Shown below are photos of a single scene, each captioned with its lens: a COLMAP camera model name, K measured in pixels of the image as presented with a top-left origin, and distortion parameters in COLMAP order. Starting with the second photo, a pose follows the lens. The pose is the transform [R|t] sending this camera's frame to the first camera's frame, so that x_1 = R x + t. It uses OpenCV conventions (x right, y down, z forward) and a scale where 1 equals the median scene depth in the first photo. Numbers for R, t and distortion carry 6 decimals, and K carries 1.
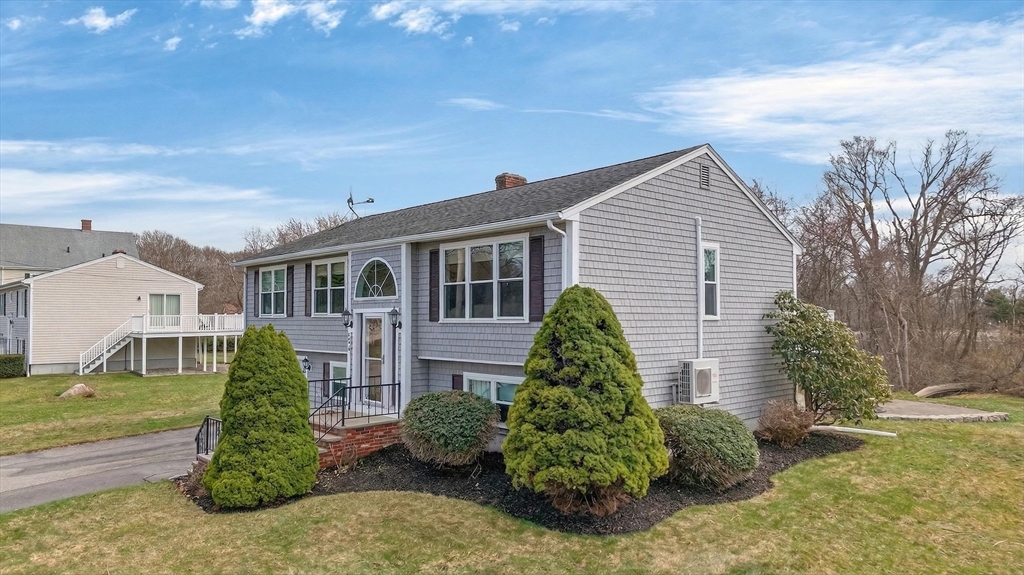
lens RADIAL K [[689.1, 0, 517.8], [0, 689.1, 298.0], [0, 0, 1]] dist [-0.001649, -0.000922]
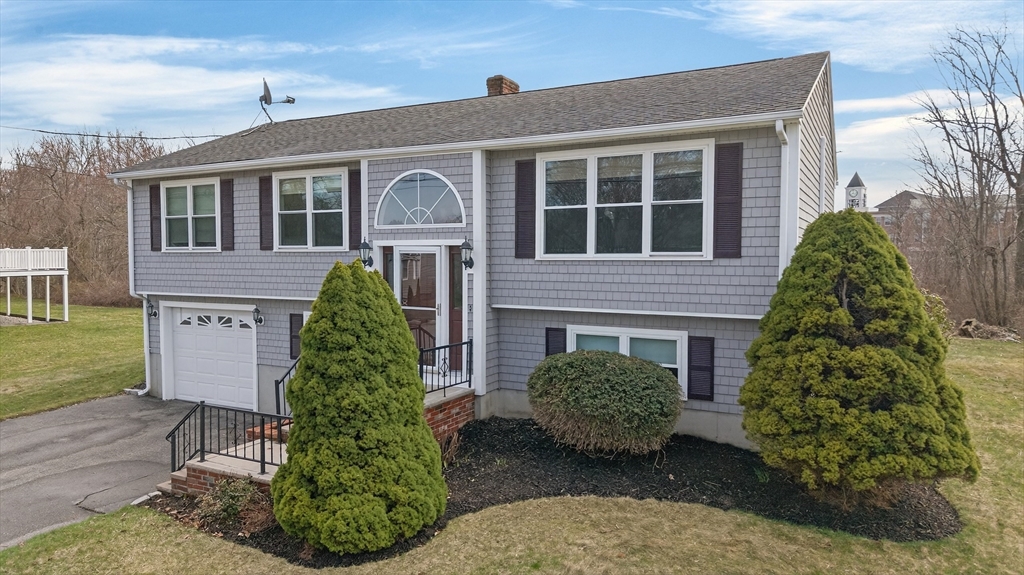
lens RADIAL K [[689.1, 0, 510.5], [0, 689.1, 290.4], [0, 0, 1]] dist [-0.001649, -0.000922]
pose [[0.949024, -0.009985, 0.315046, -0.379421], [-0.014695, 0.997010, 0.075866, 0.013008], [-0.314861, -0.076628, 0.946039, 0.302834]]
